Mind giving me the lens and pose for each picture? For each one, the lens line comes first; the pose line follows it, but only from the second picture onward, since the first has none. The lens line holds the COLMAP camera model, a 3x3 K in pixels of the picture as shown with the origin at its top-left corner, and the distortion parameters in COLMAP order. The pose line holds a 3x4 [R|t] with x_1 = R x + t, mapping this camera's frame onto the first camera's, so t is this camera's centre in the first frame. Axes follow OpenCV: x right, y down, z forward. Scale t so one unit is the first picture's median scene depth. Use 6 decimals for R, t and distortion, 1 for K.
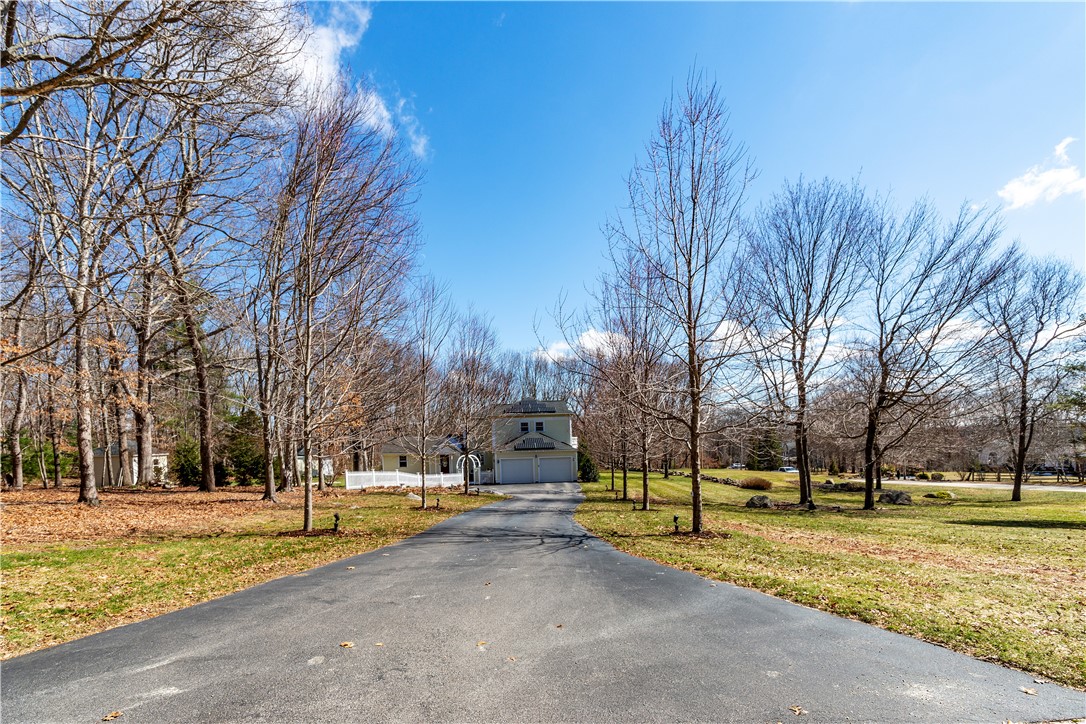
lens RADIAL K [[501.6, 0, 542.7], [0, 501.6, 385.0], [0, 0, 1]] dist [-0.000647, -0.000013]
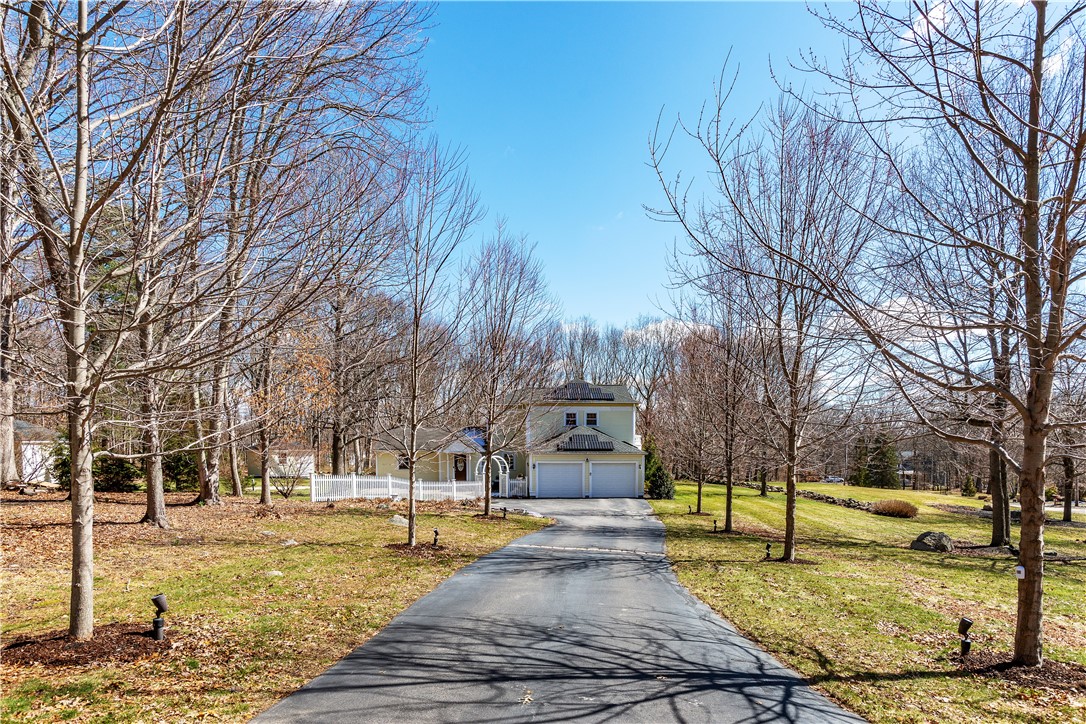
lens RADIAL K [[561.8, 0, 560.9], [0, 561.8, 361.9], [0, 0, 1]] dist [0.000040, -0.000189]
pose [[0.999083, 0.024362, -0.035201, -0.028145], [-0.025328, 0.999307, -0.027274, 0.027692], [0.034512, 0.028140, 0.999008, 0.218030]]
